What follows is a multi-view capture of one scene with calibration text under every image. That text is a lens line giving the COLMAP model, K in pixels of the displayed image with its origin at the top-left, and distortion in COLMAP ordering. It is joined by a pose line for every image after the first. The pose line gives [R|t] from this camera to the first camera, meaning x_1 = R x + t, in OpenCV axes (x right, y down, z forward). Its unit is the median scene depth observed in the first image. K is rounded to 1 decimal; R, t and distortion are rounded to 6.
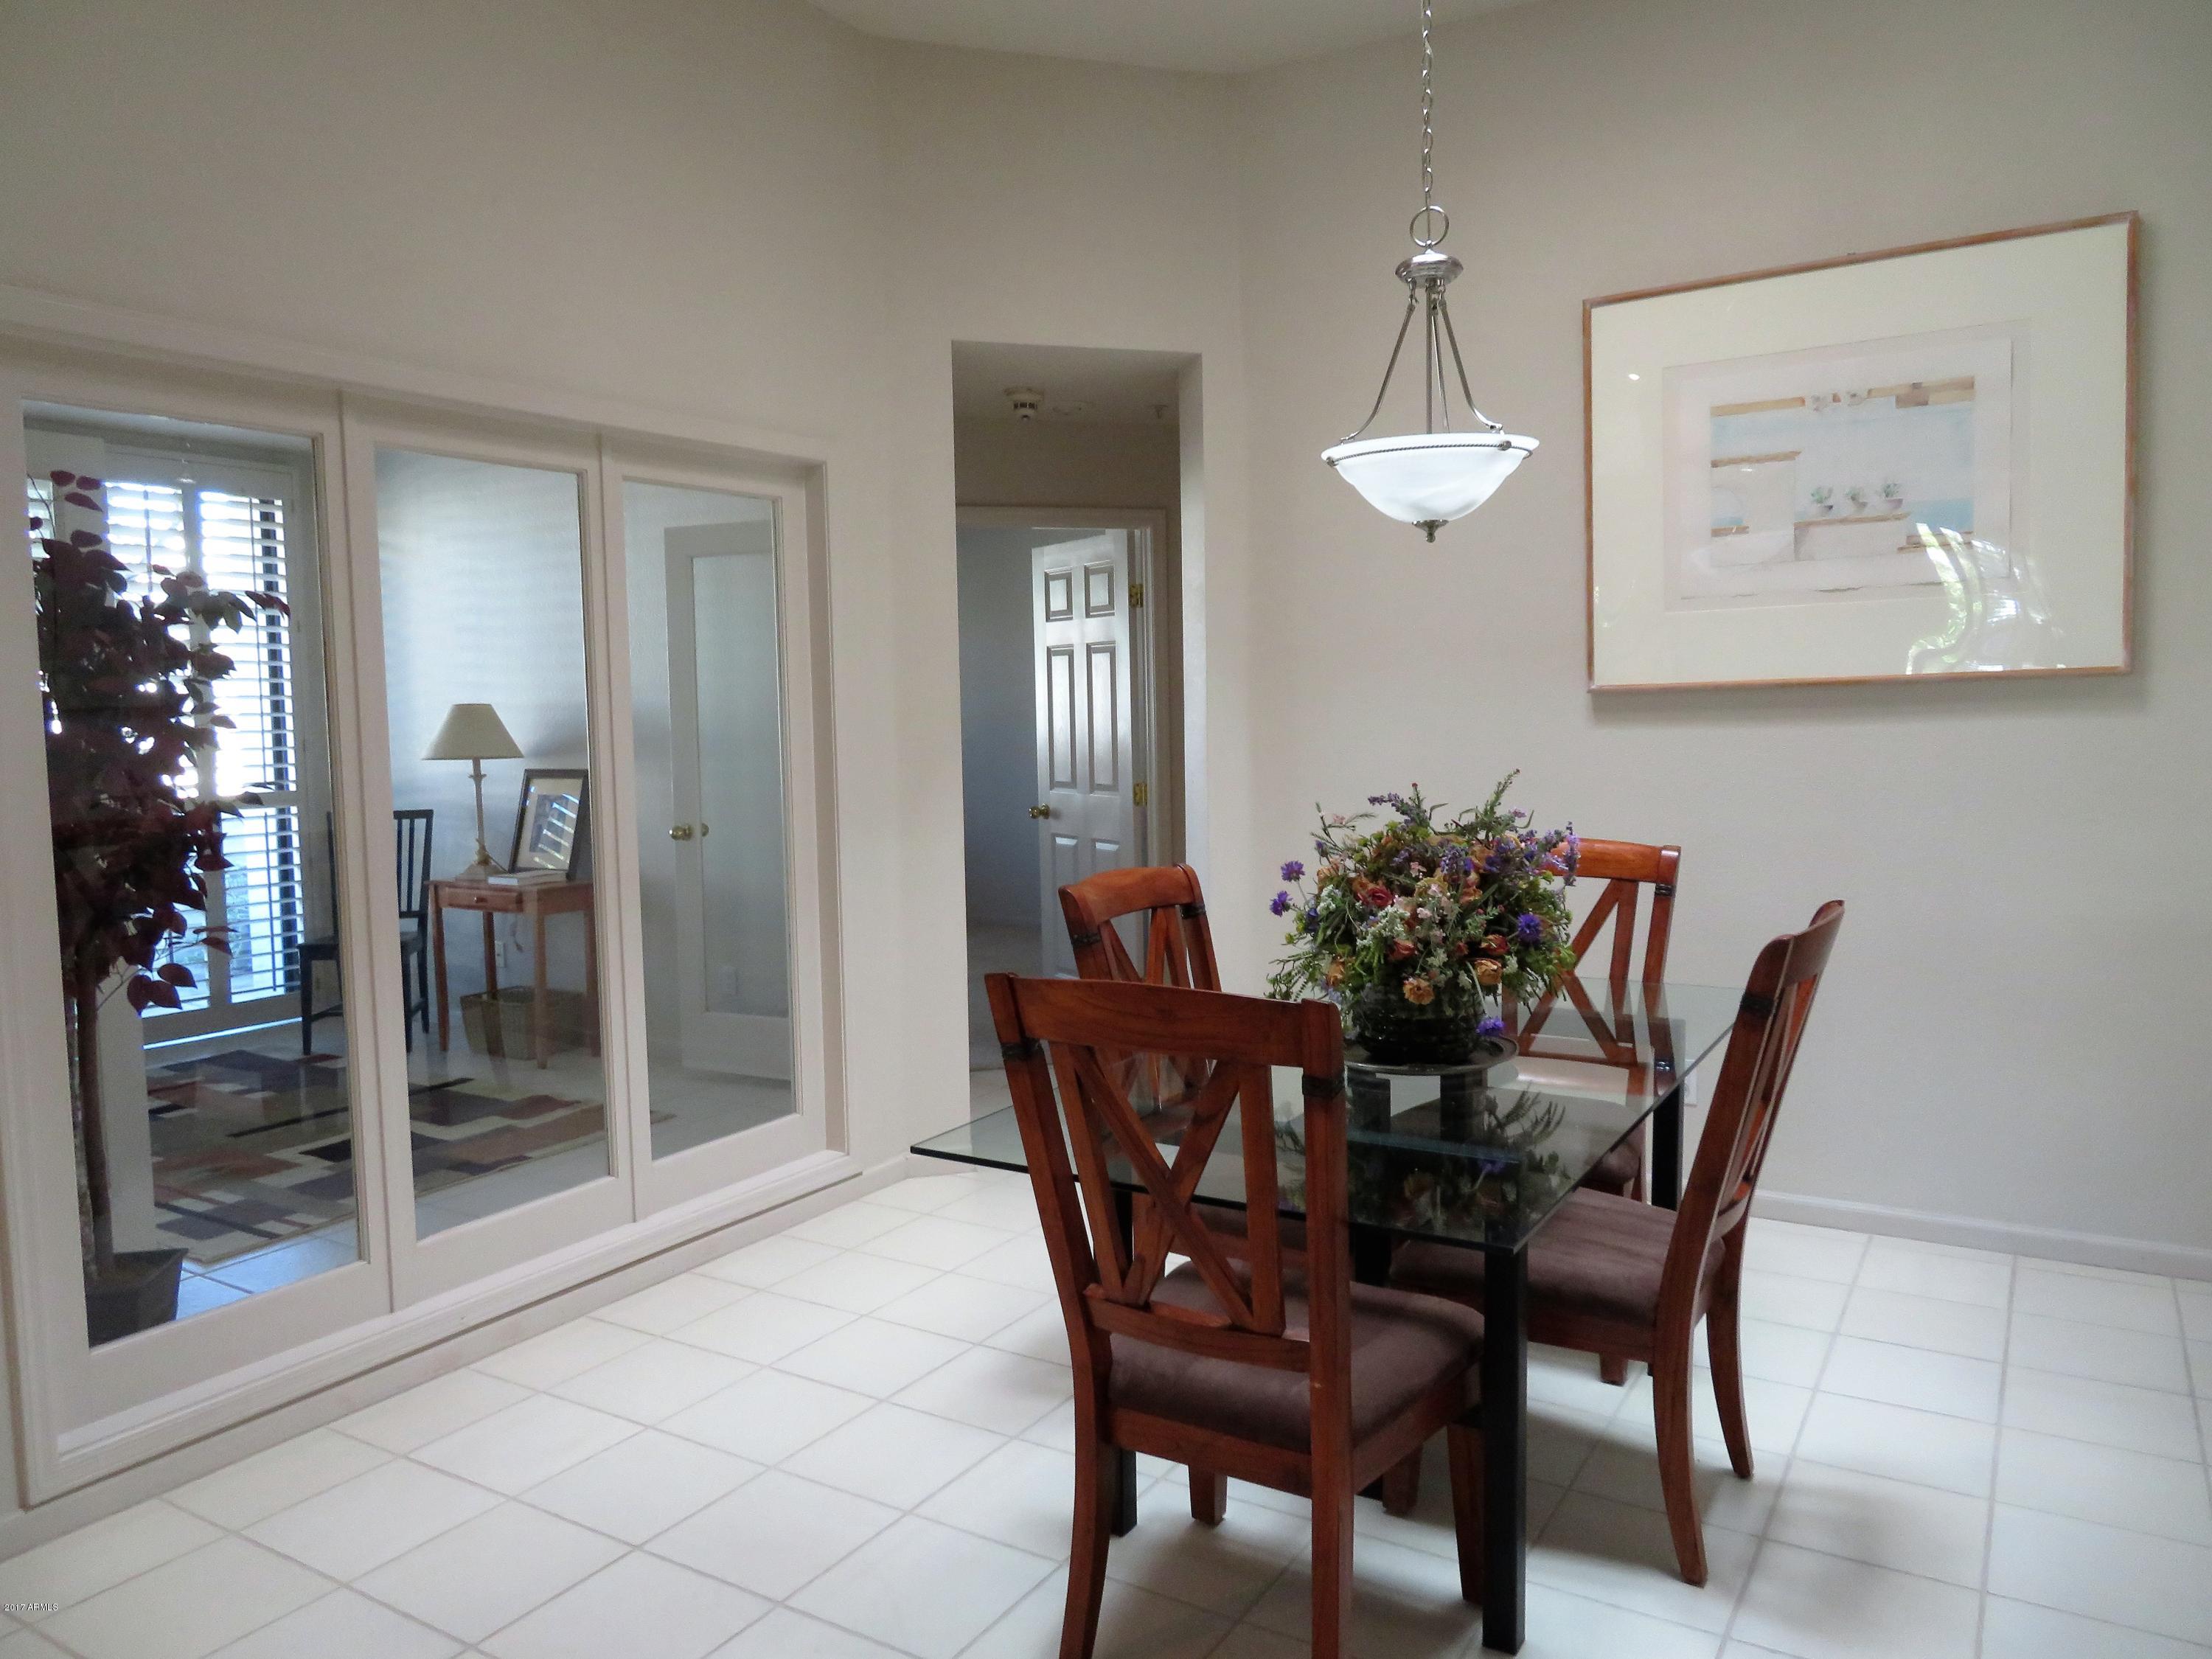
lens RADIAL K [[1560.5, 0, 1102.1], [0, 1560.5, 835.5], [0, 0, 1]] dist [-0.006787, -0.006256]
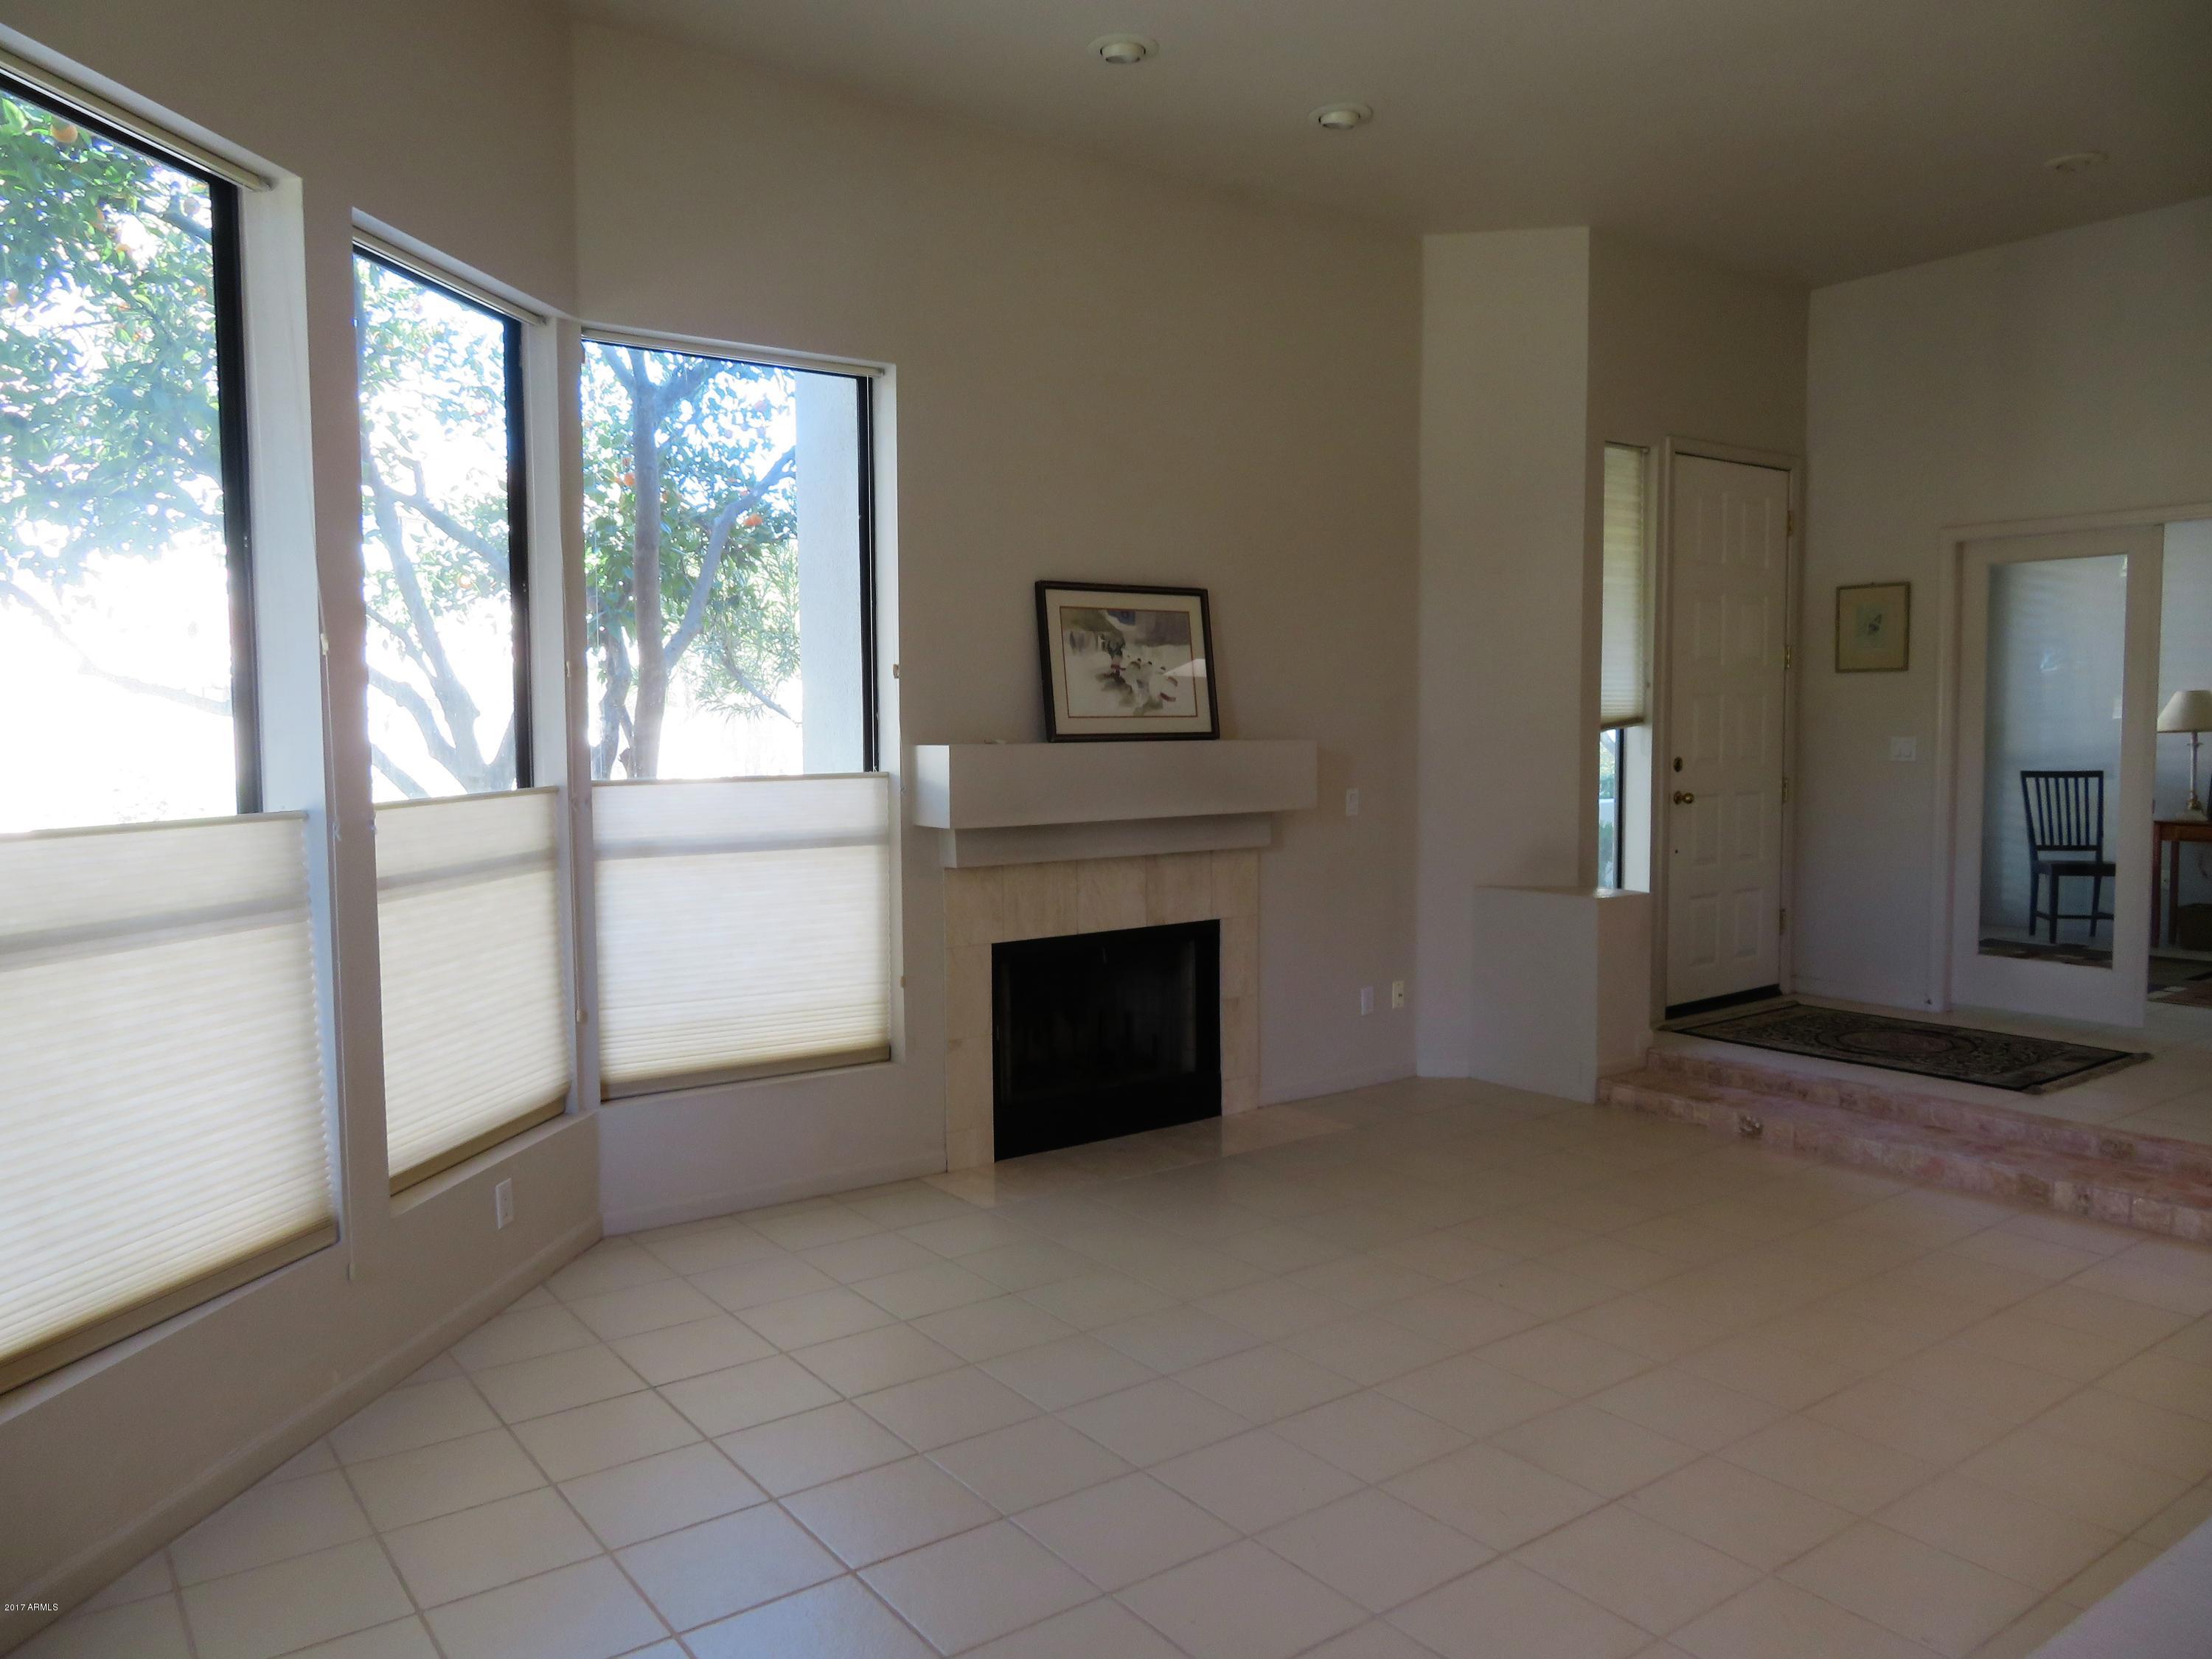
lens RADIAL K [[1562.8, 0, 1100.6], [0, 1562.8, 830.6], [0, 0, 1]] dist [-0.008881, -0.000598]
pose [[0.926617, 0.031585, -0.374678, -1.479519], [-0.033755, 0.999430, 0.000771, 0.128199], [0.374488, 0.011933, 0.927155, -1.151942]]
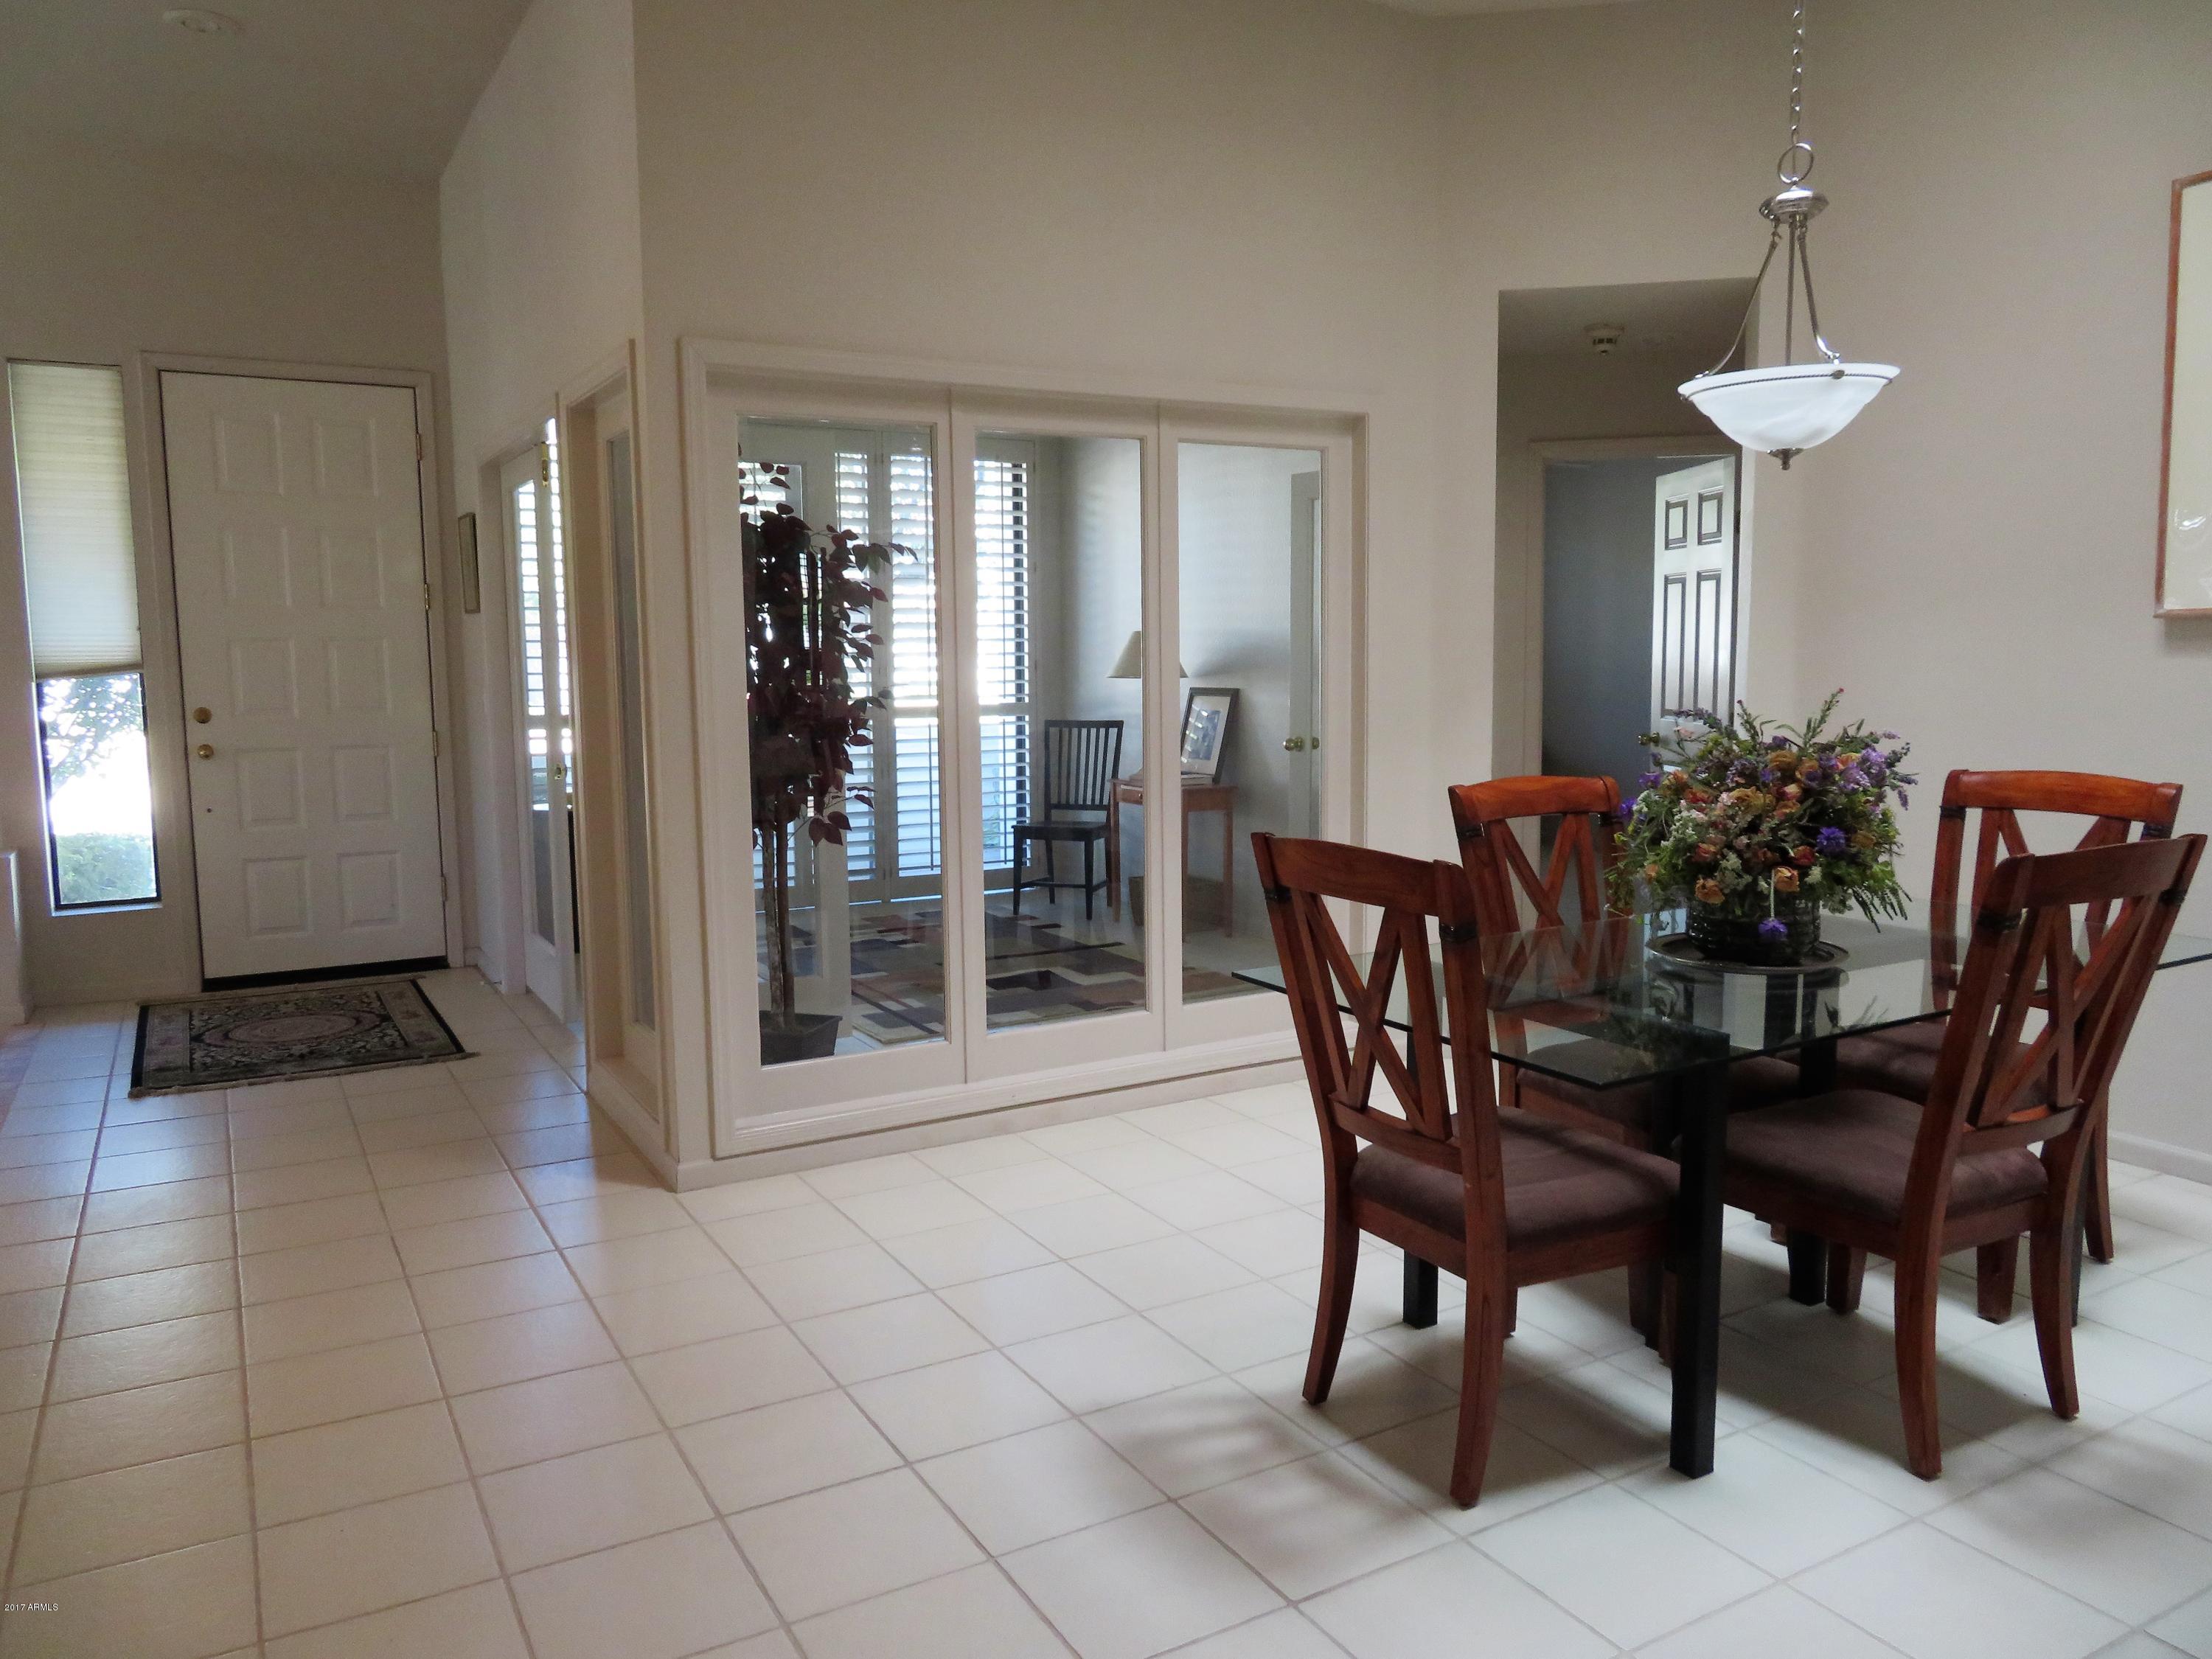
lens RADIAL K [[1562.8, 0, 1100.6], [0, 1562.8, 830.6], [0, 0, 1]] dist [-0.008881, -0.000598]
pose [[0.877273, 0.062010, -0.475969, 0.260449], [-0.043345, 0.997803, 0.050104, 0.016530], [0.478030, -0.023324, 0.878034, -0.114794]]
